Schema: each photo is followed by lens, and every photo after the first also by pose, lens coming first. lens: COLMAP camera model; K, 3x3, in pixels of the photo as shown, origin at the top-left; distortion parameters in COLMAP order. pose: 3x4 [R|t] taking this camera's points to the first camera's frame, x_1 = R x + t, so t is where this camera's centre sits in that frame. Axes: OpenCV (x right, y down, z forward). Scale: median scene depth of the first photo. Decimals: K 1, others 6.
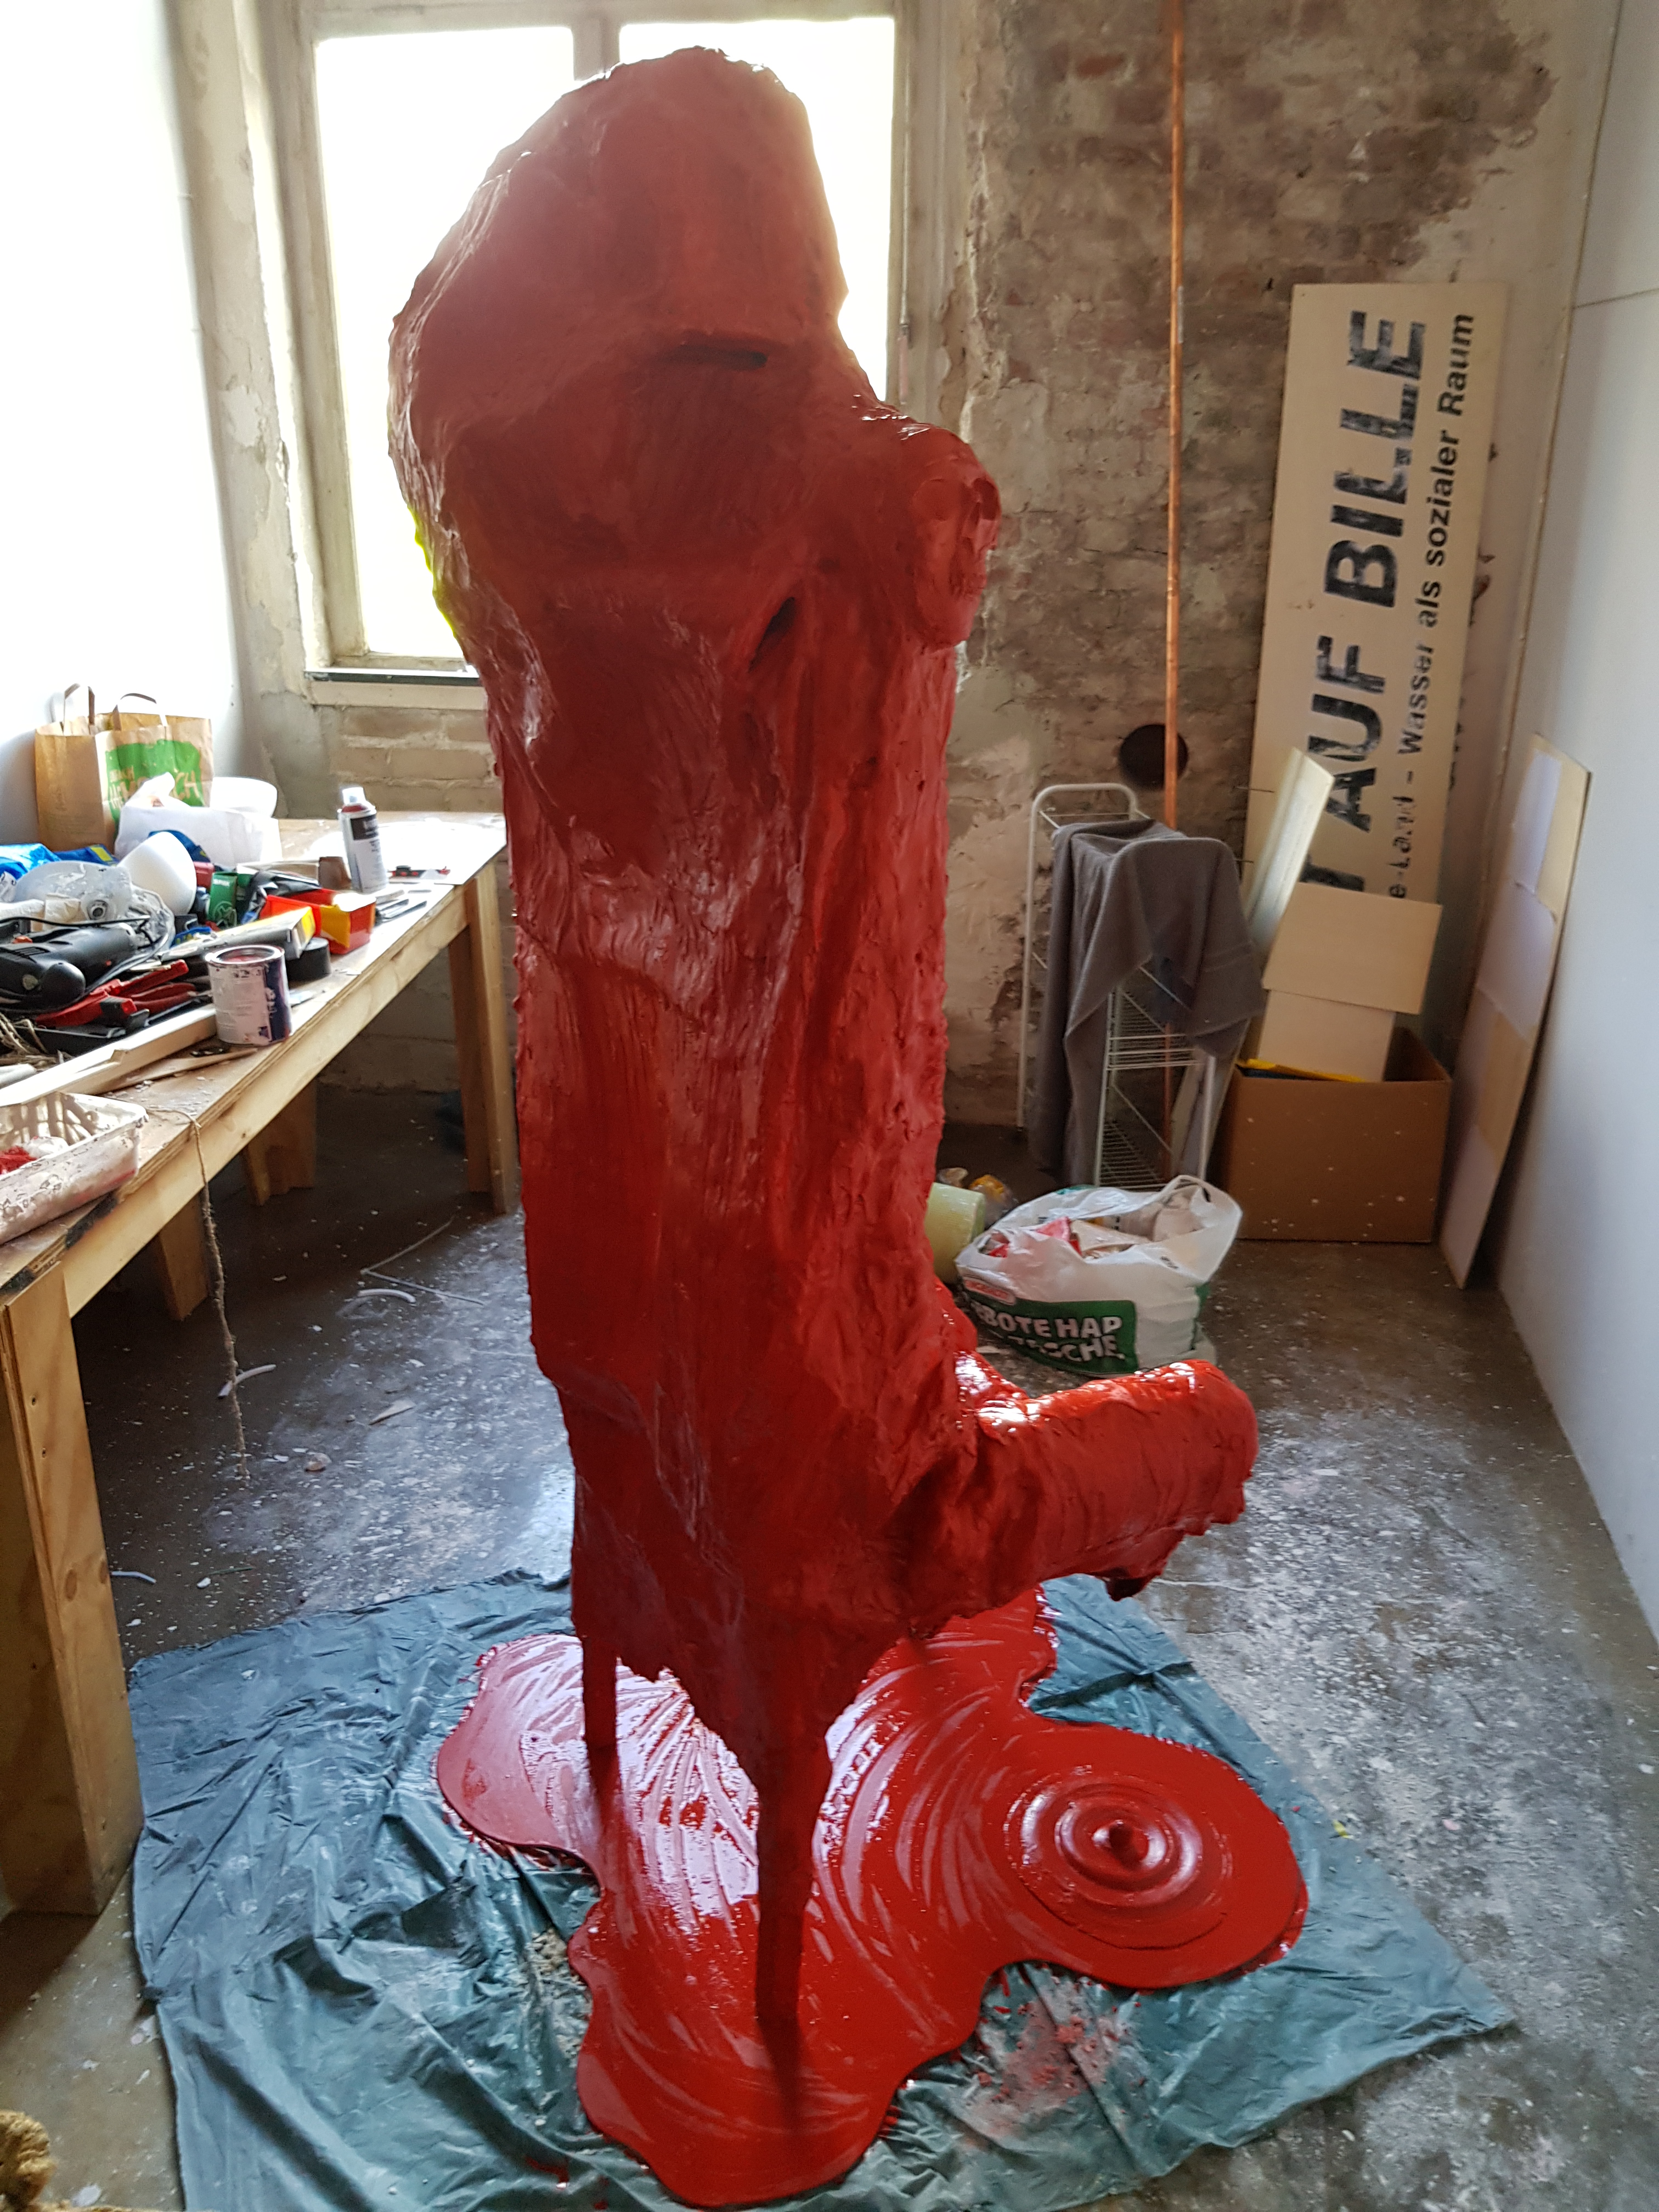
lens RADIAL K [[1717.6, 0, 818.5], [0, 1717.6, 1100.3], [0, 0, 1]] dist [0.007168, -0.002149]
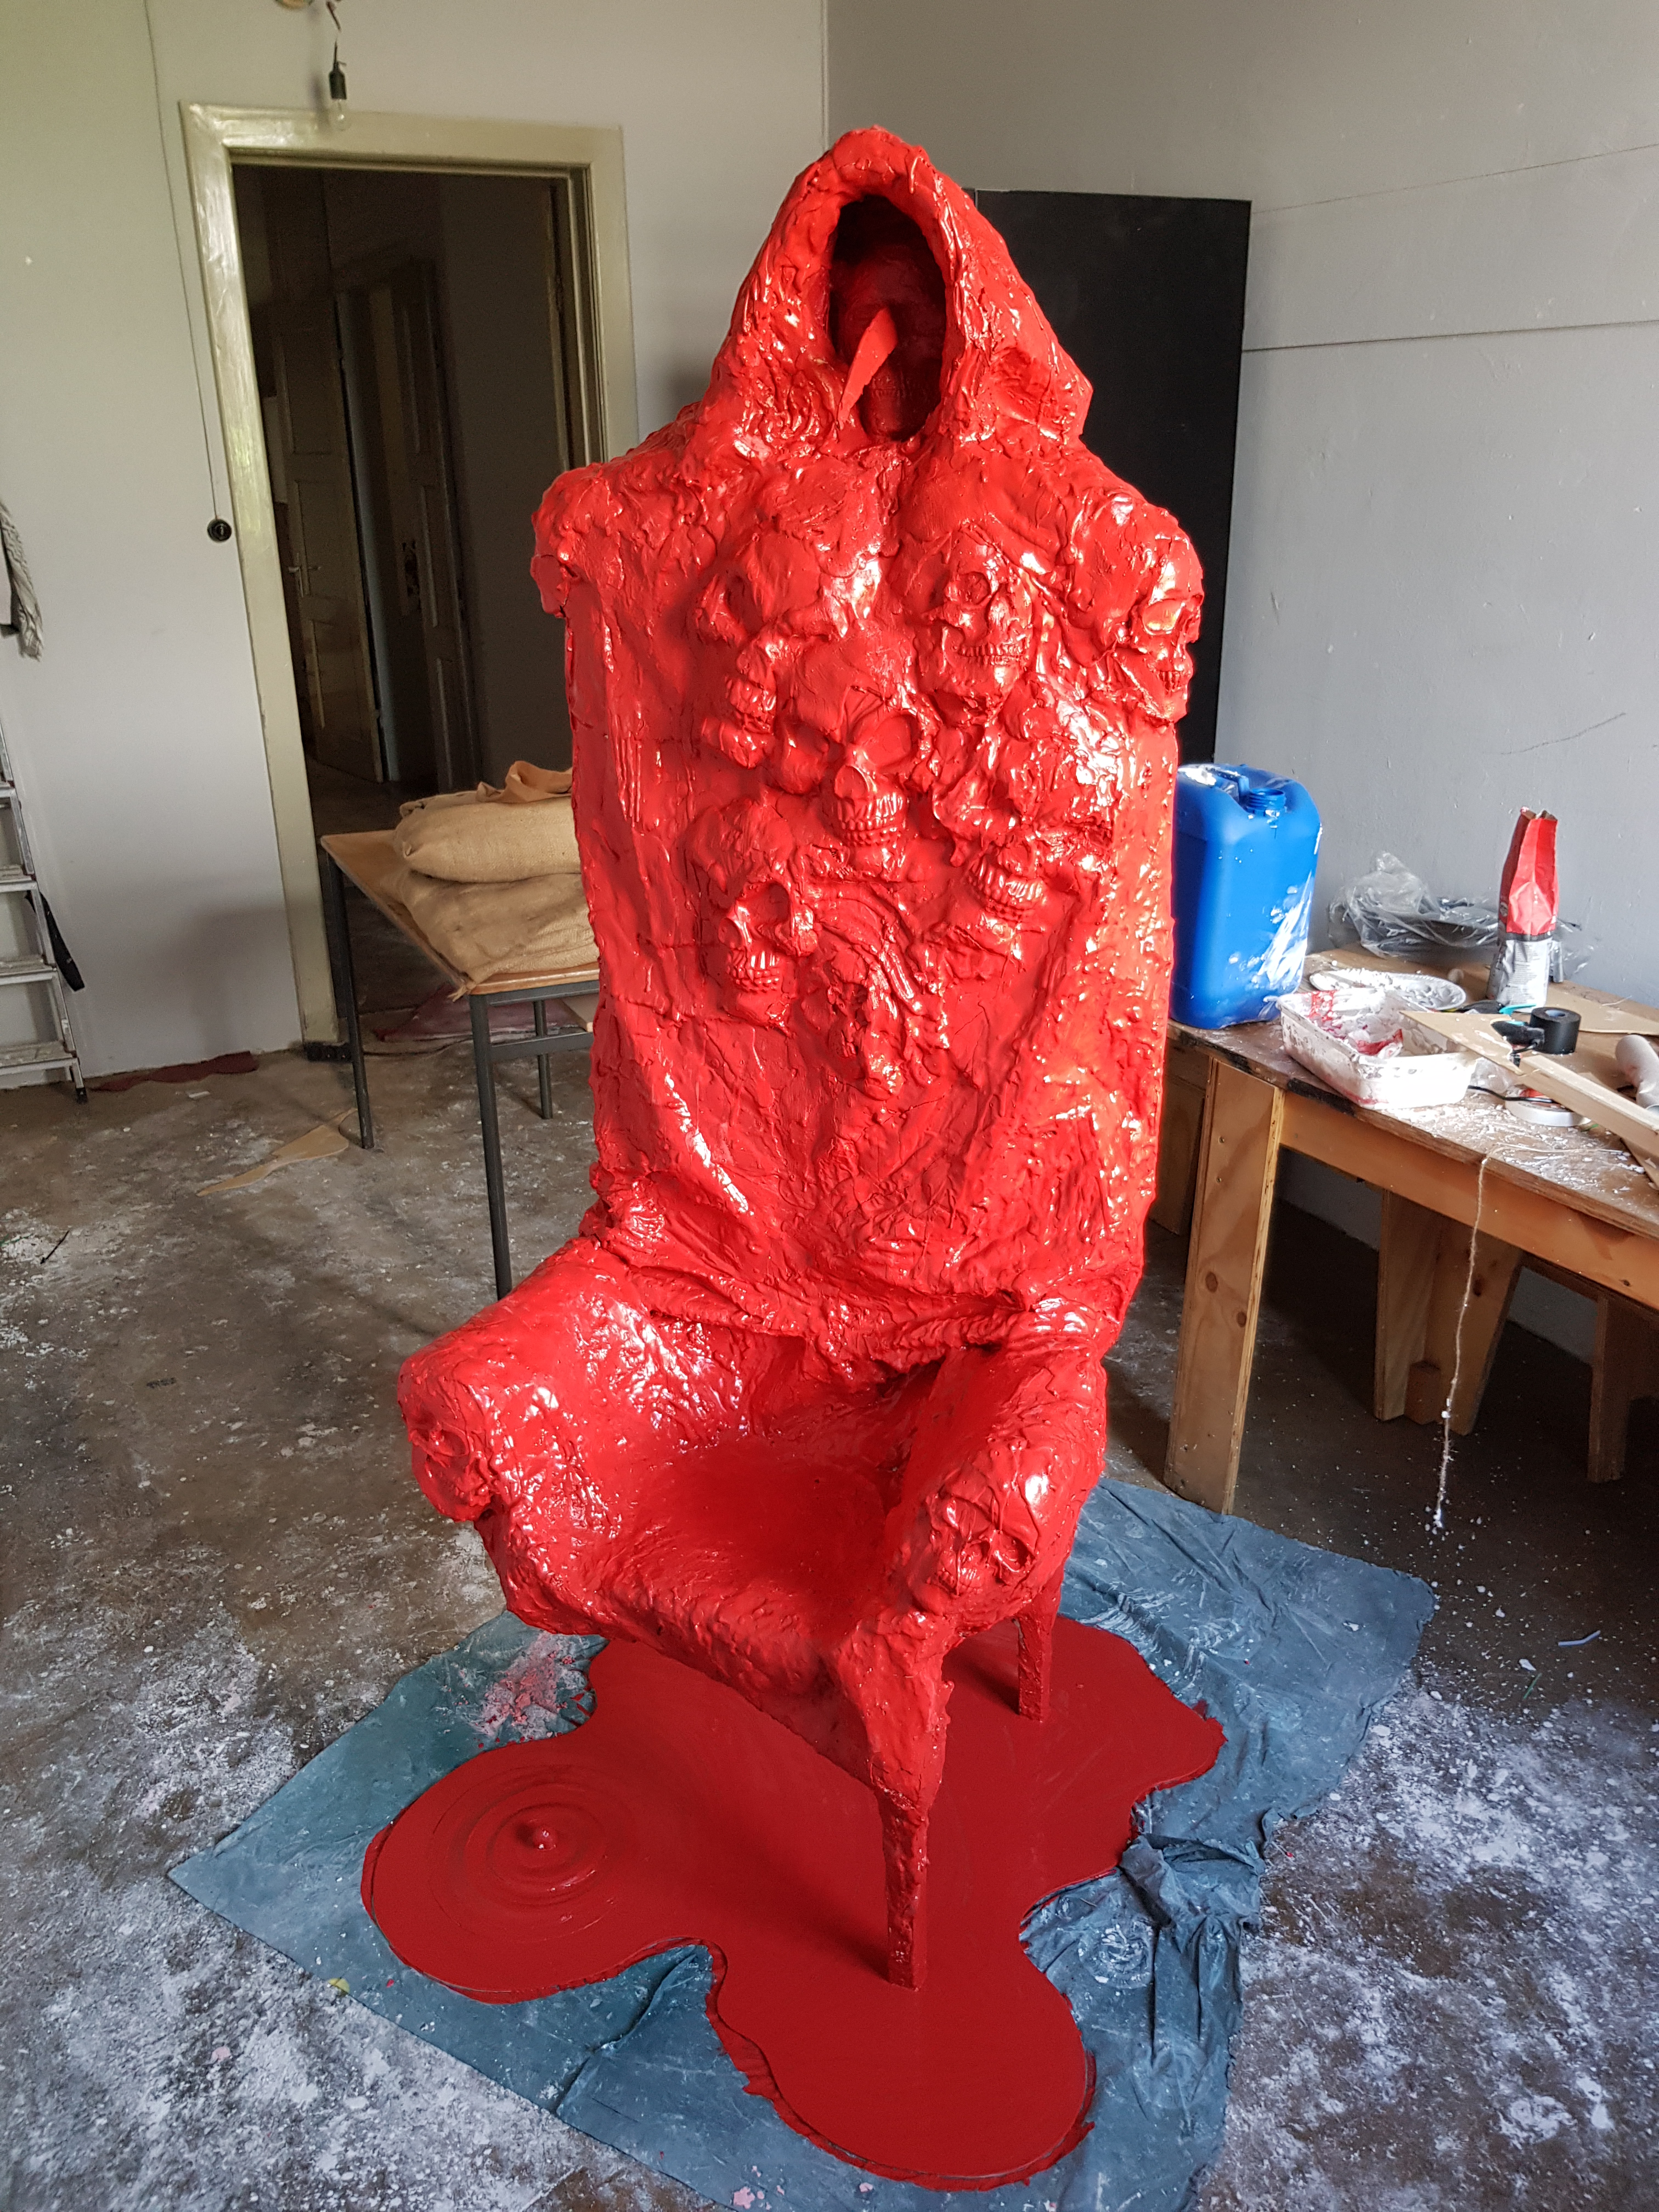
lens RADIAL K [[1717.6, 0, 818.5], [0, 1717.6, 1100.3], [0, 0, 1]] dist [0.007168, -0.002149]
pose [[-0.810356, 0.222820, -0.541917, 0.538928], [-0.209843, 0.753163, 0.623467, -0.620726], [0.547073, 0.618948, -0.563573, 1.501134]]
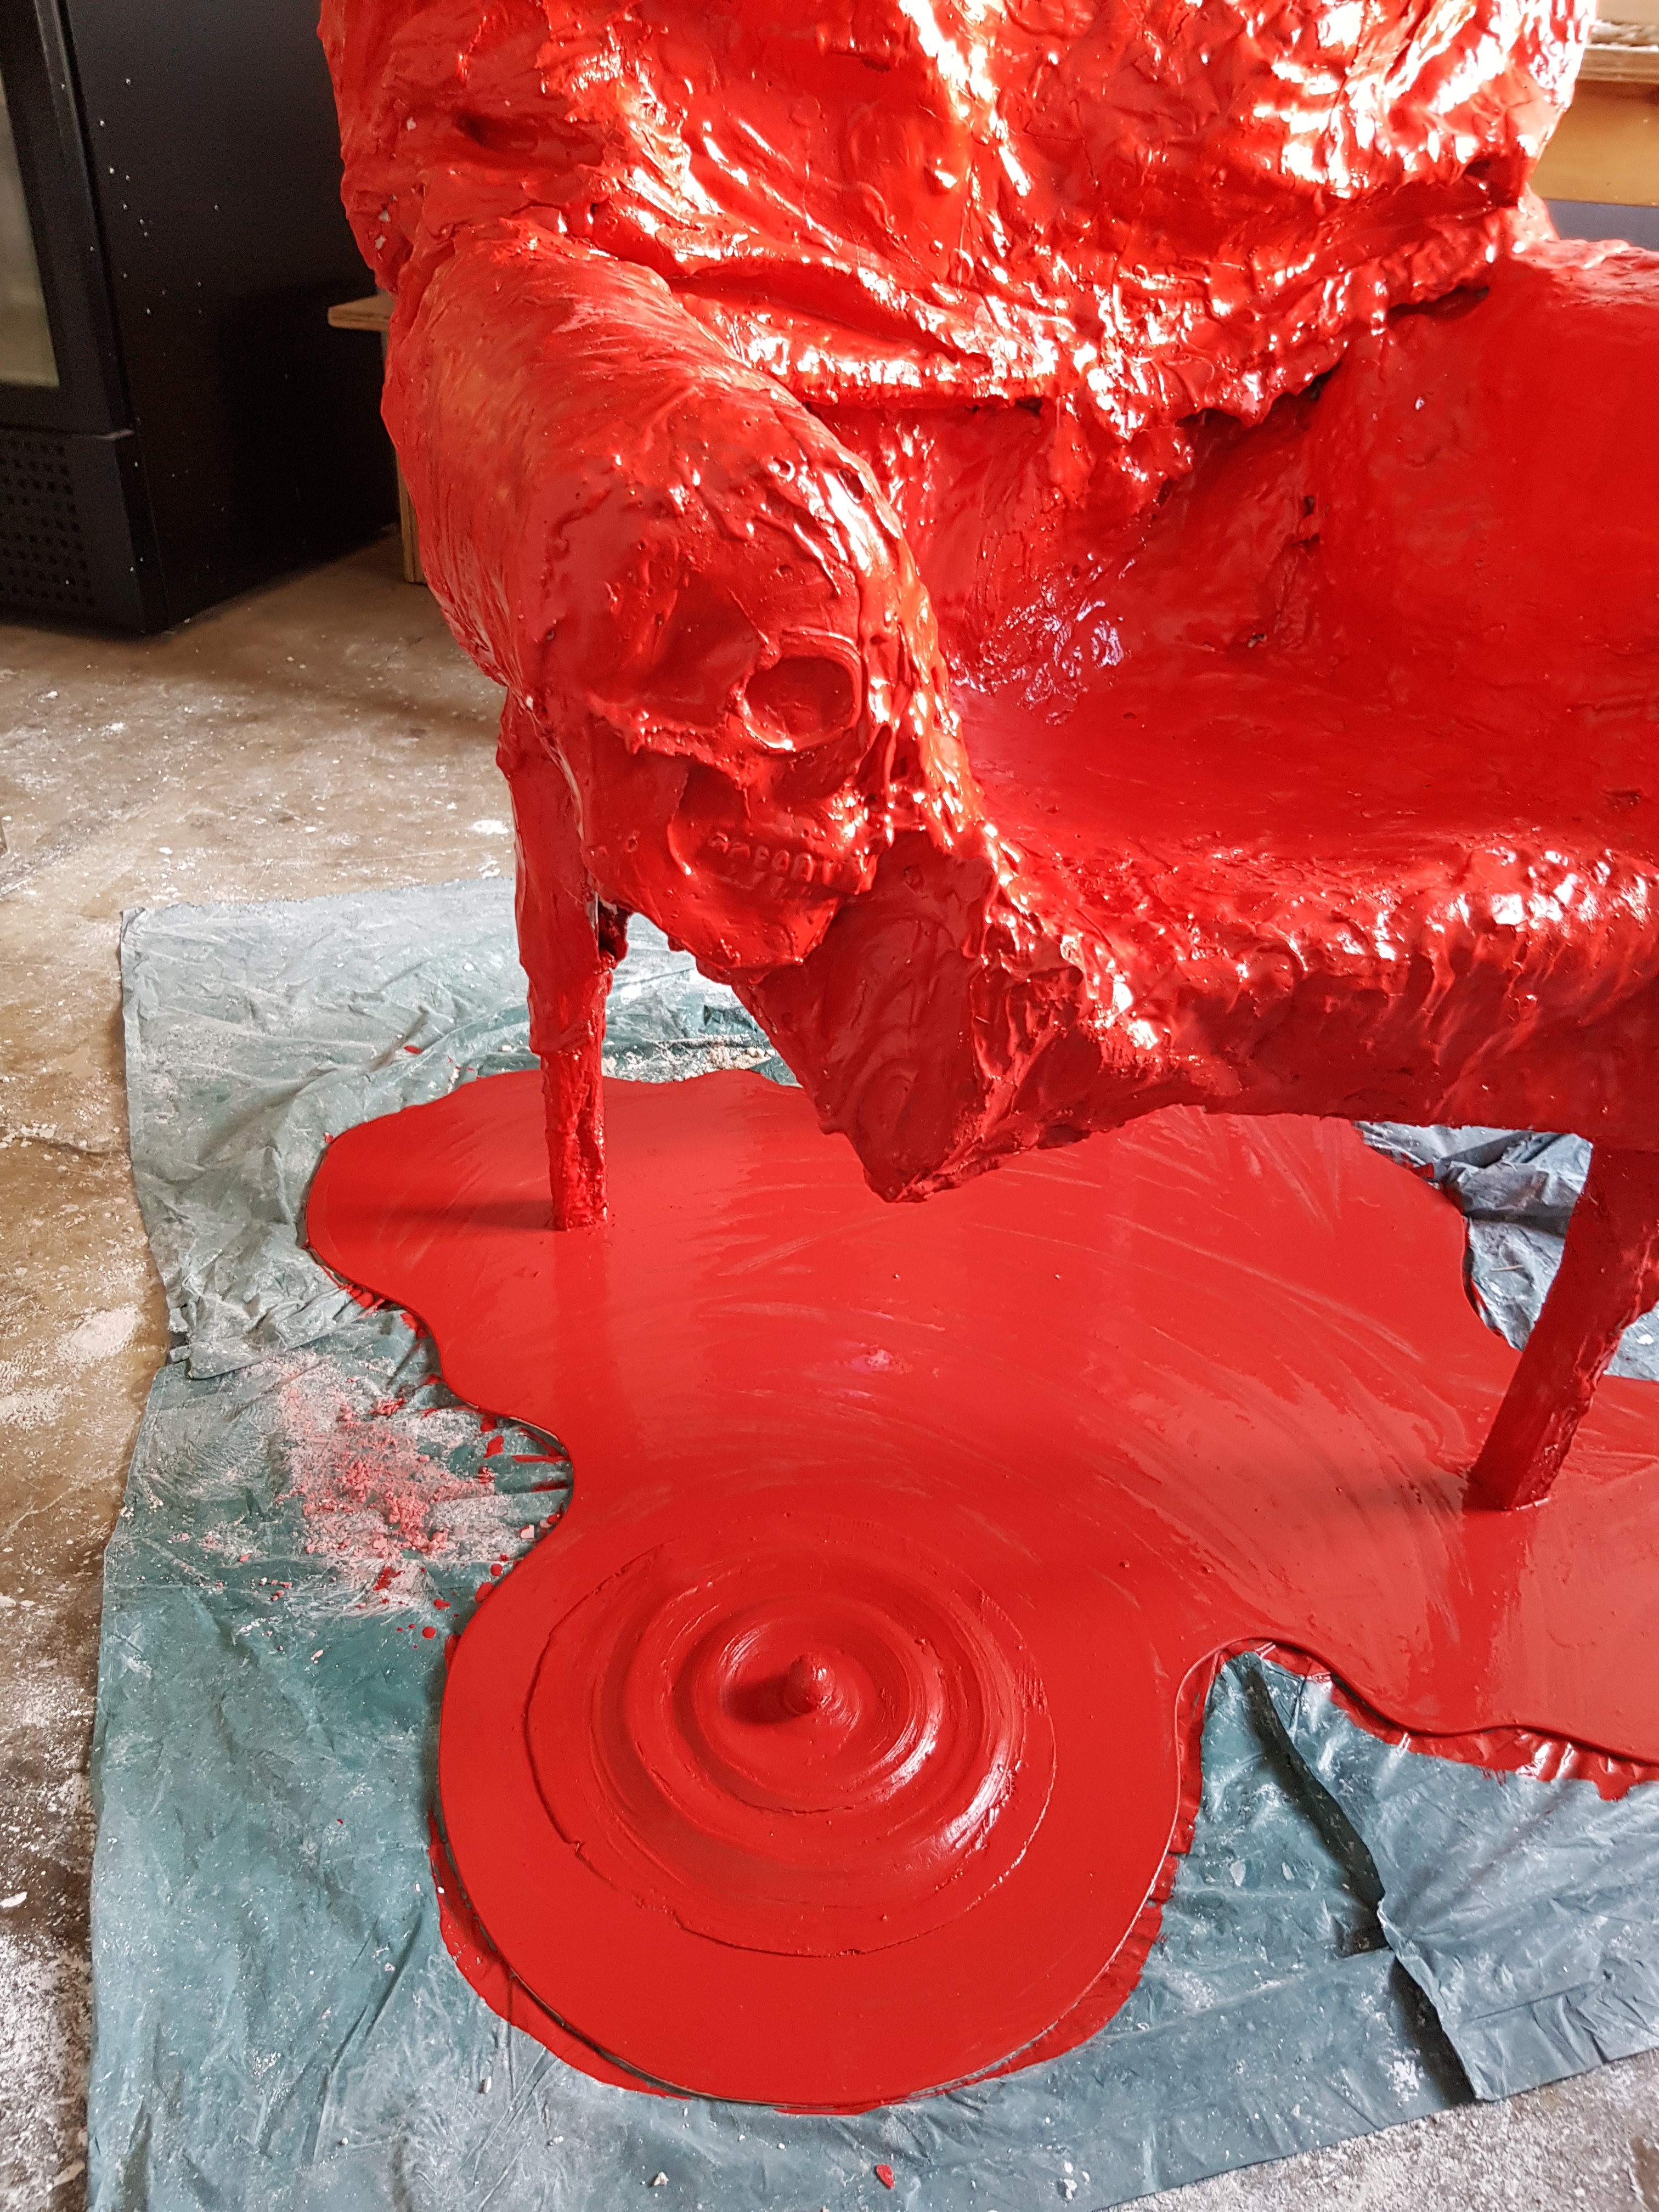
lens RADIAL K [[1717.6, 0, 818.5], [0, 1717.6, 1100.3], [0, 0, 1]] dist [0.007168, -0.002149]
pose [[-0.134147, 0.526484, -0.839535, 0.508823], [-0.421840, 0.736260, 0.529124, 0.080382], [0.896692, 0.425130, 0.123325, 0.949895]]
